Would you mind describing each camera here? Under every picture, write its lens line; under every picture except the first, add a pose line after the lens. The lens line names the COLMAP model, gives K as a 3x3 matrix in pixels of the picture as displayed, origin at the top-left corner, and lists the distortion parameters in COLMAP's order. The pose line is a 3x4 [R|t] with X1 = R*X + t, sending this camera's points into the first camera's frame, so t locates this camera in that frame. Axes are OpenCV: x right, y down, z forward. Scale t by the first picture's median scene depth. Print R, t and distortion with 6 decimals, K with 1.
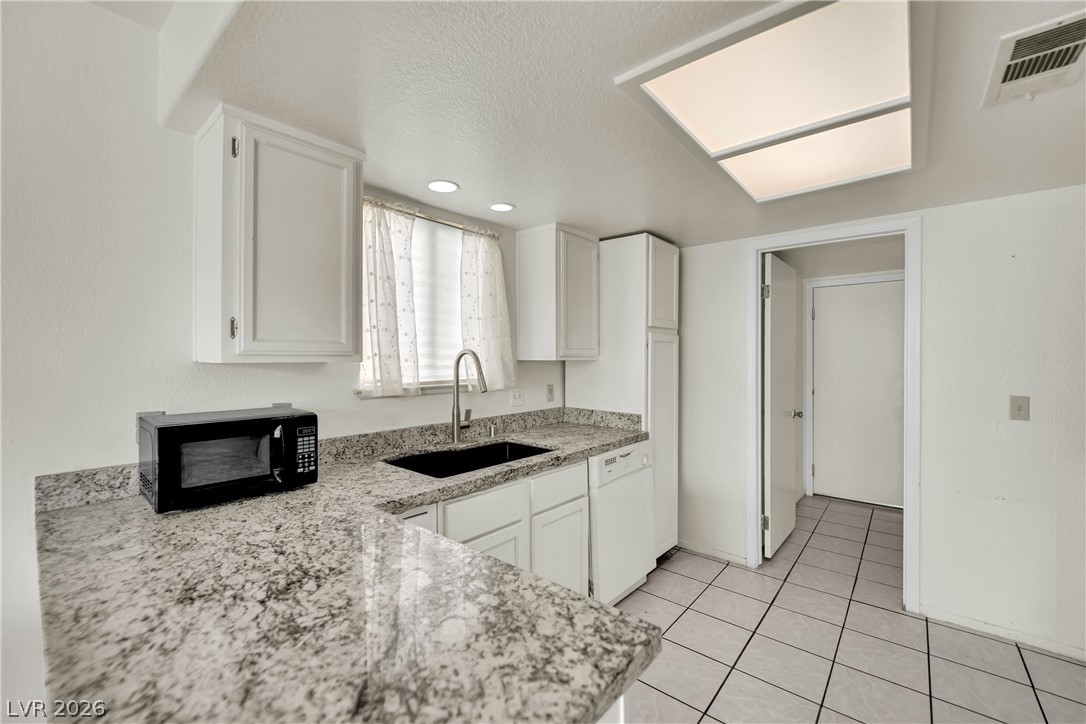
lens RADIAL K [[452.0, 0, 532.5], [0, 452.0, 357.3], [0, 0, 1]] dist [-0.021580, 0.003129]
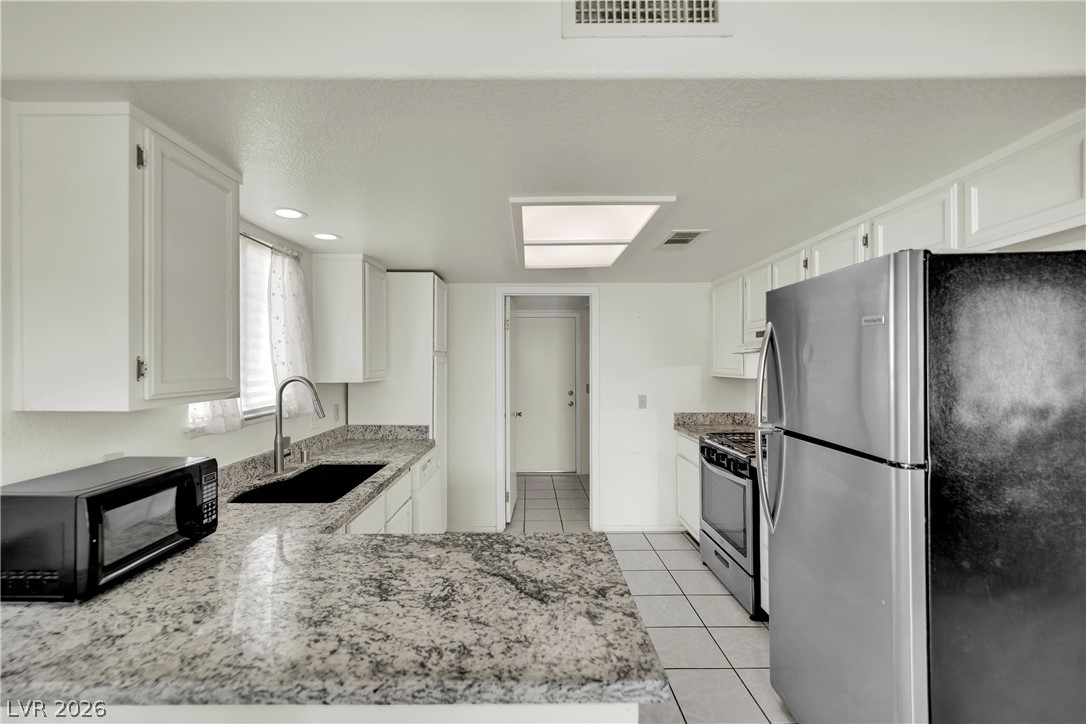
lens RADIAL K [[452.0, 0, 536.9], [0, 452.0, 366.7], [0, 0, 1]] dist [-0.021580, 0.003129]
pose [[0.744705, -0.011371, 0.667297, -0.592946], [0.006013, 0.999929, 0.010329, -0.065981], [-0.667367, -0.003680, 0.744720, -0.123153]]
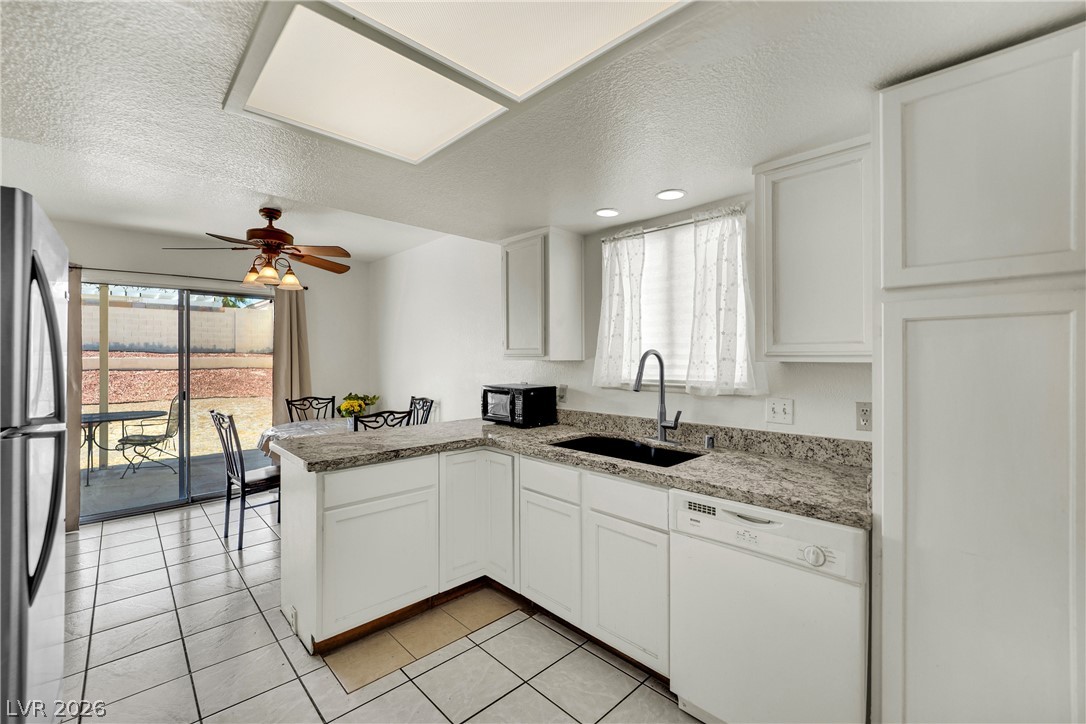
lens RADIAL K [[452.0, 0, 546.8], [0, 452.0, 358.8], [0, 0, 1]] dist [-0.021580, 0.003129]
pose [[-0.081256, 0.001031, -0.996693, 1.308118], [0.000056, 0.999999, 0.001030, 0.003473], [0.996693, 0.000028, -0.081256, 1.231706]]
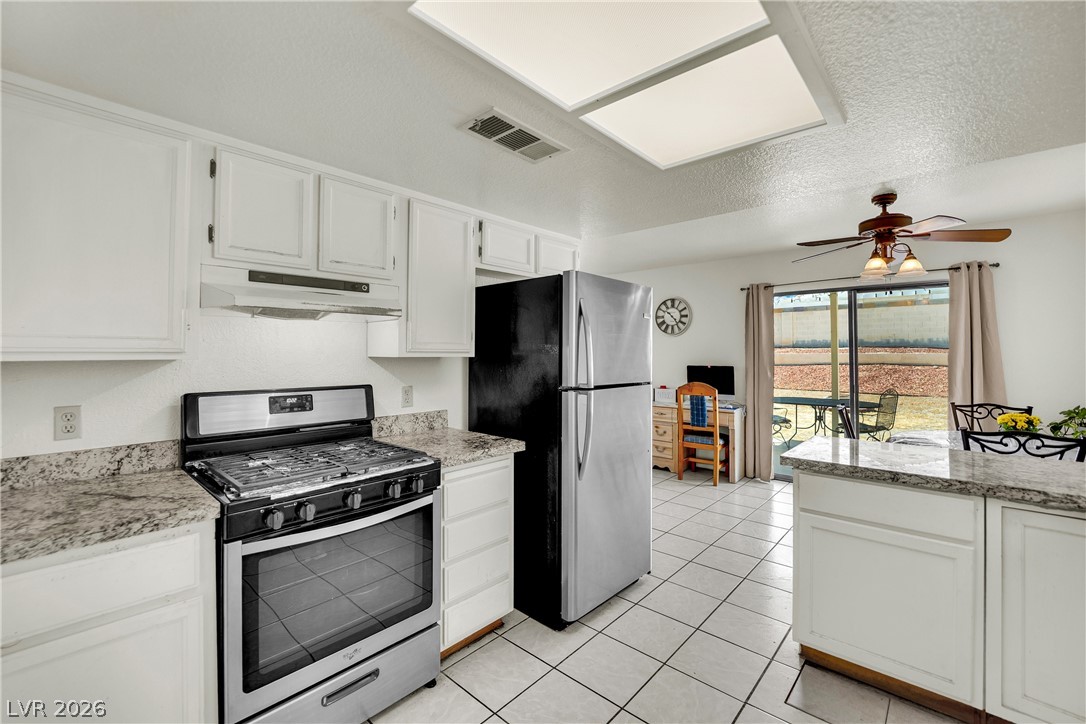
lens RADIAL K [[452.0, 0, 534.2], [0, 452.0, 345.7], [0, 0, 1]] dist [-0.021580, 0.003129]
pose [[-0.999422, -0.000619, 0.034001, 0.781542], [-0.001186, 0.999860, -0.016666, 0.001348], [-0.033986, -0.016697, -0.999283, 1.775044]]
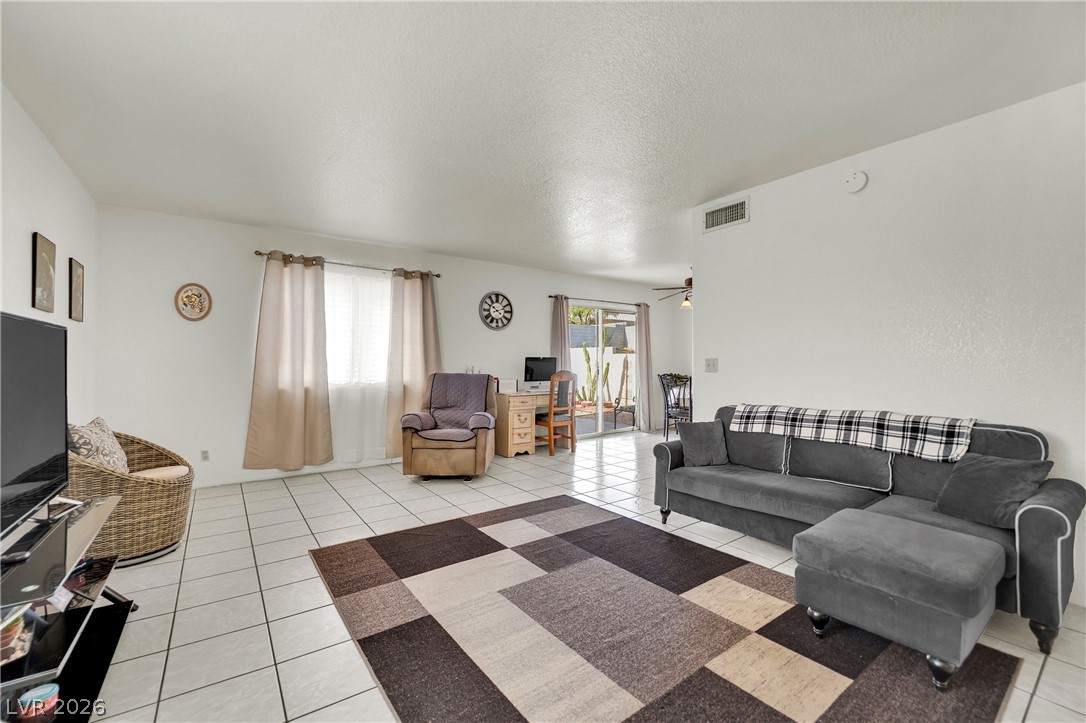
lens RADIAL K [[452.0, 0, 544.8], [0, 452.0, 360.9], [0, 0, 1]] dist [-0.021580, 0.003129]
pose [[-0.224918, -0.002791, -0.974374, 3.362654], [-0.002336, 0.999995, -0.002325, 0.130310], [0.974375, 0.001753, -0.224923, -0.619268]]
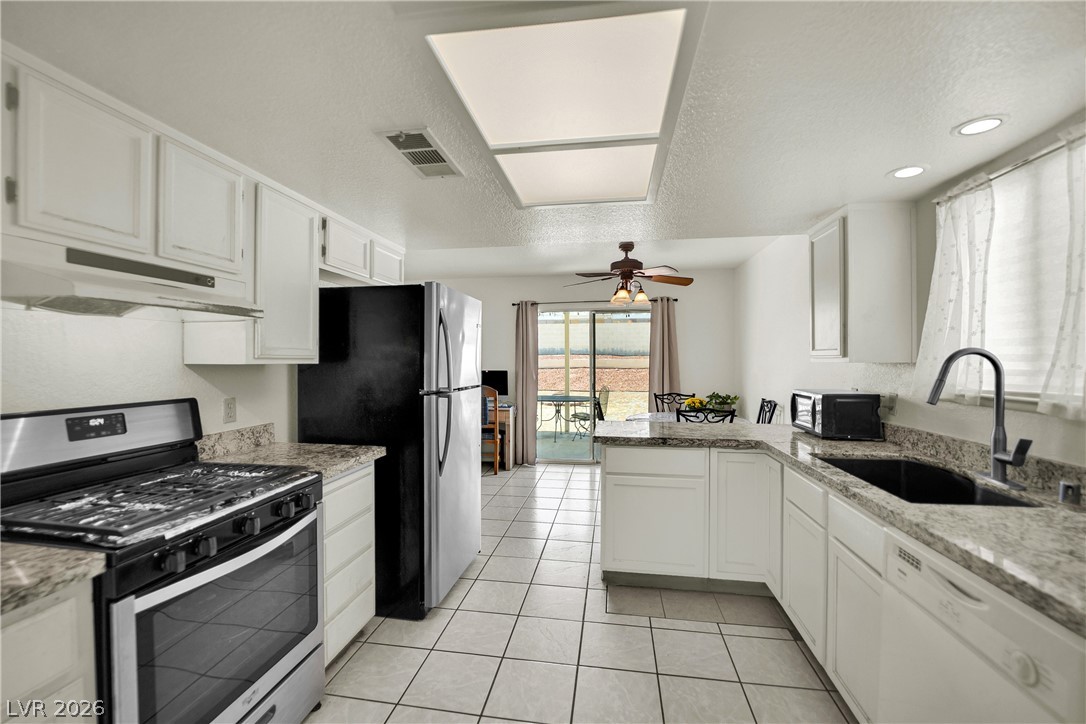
lens RADIAL K [[452.0, 0, 530.5], [0, 452.0, 361.9], [0, 0, 1]] dist [-0.021580, 0.003129]
pose [[-0.858937, 0.002772, -0.512073, 1.213822], [0.000221, 0.999987, 0.005043, 0.001985], [0.512081, 0.004219, -0.858927, 1.822790]]
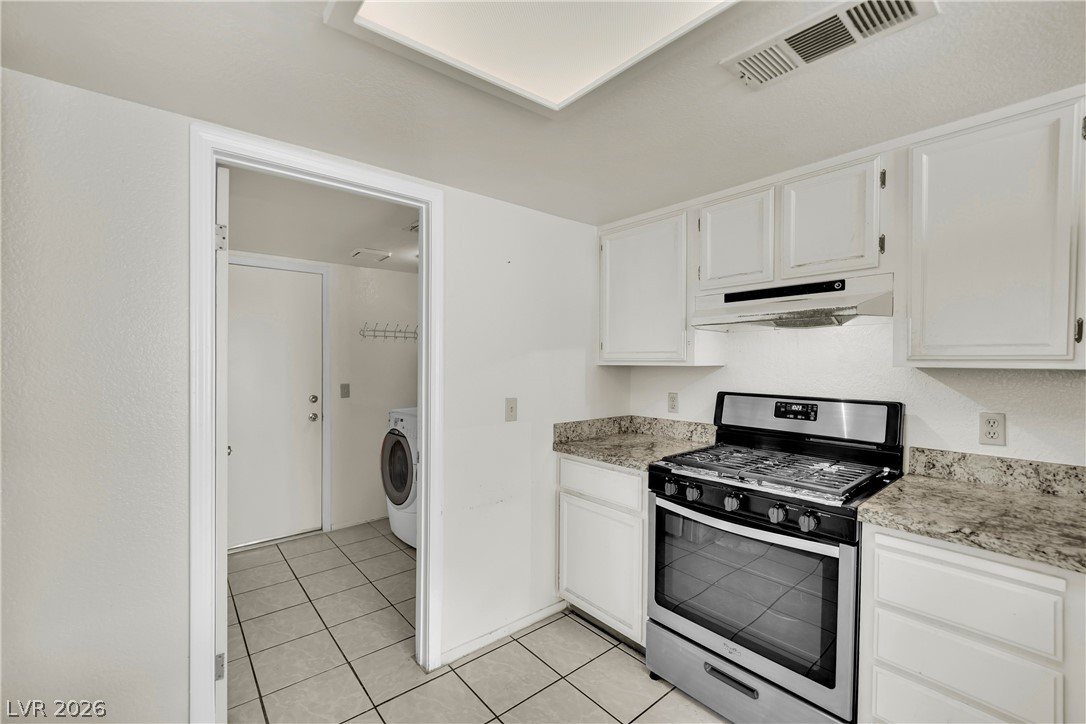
lens RADIAL K [[452.0, 0, 549.6], [0, 452.0, 356.4], [0, 0, 1]] dist [-0.021580, 0.003129]
pose [[0.148607, 0.007928, 0.988865, 0.094696], [-0.002631, 0.999967, -0.007621, -0.001681], [-0.988893, -0.001469, 0.148623, 1.014101]]
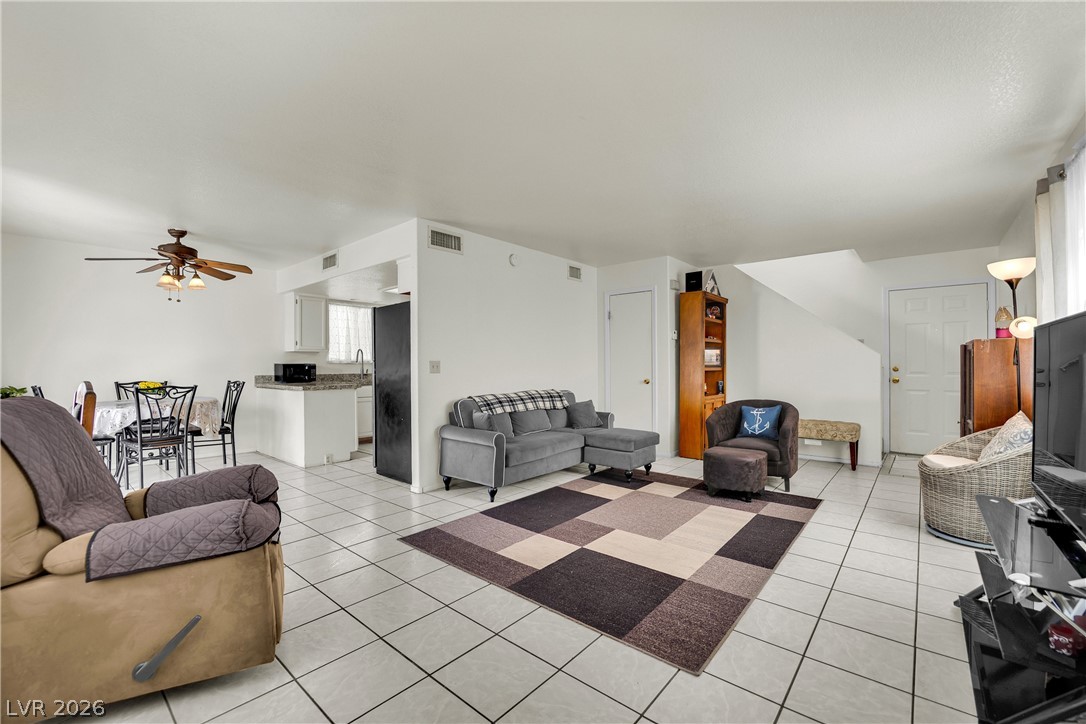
lens RADIAL K [[452.0, 0, 540.5], [0, 452.0, 364.7], [0, 0, 1]] dist [-0.021580, 0.003129]
pose [[0.999993, -0.002427, -0.002738, 1.517540], [0.002416, 0.999989, -0.003996, 0.143123], [0.002748, 0.003989, 0.999988, -2.940256]]
